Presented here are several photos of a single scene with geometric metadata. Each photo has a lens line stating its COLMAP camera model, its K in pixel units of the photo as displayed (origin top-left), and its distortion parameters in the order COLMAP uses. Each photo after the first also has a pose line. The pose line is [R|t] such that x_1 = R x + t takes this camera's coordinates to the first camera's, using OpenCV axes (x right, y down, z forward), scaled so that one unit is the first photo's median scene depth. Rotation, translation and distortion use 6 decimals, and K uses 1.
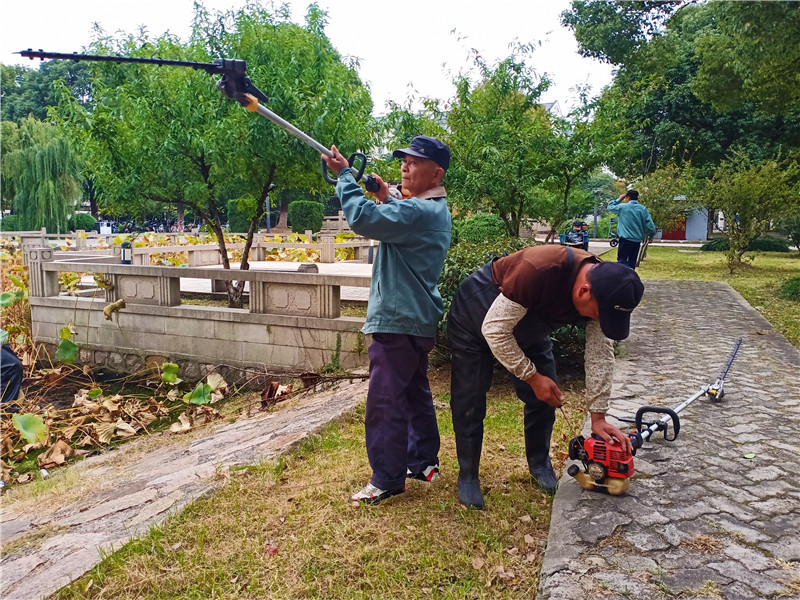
lens RADIAL K [[603.2, 0, 400.0], [0, 603.2, 296.3], [0, 0, 1]] dist [0.015076, -0.004070]
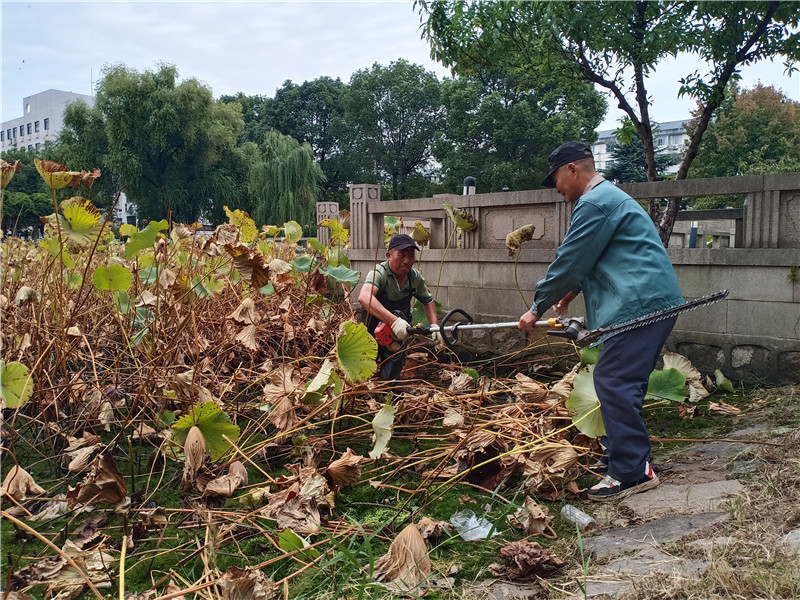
lens RADIAL K [[603.2, 0, 398.8], [0, 603.2, 301.7], [0, 0, 1]] dist [0.015076, -0.004070]
pose [[0.960227, 0.016661, -0.278721, -0.132311], [-0.034029, 0.997760, -0.057593, 0.039698], [0.277138, 0.064787, 0.958644, 0.120310]]
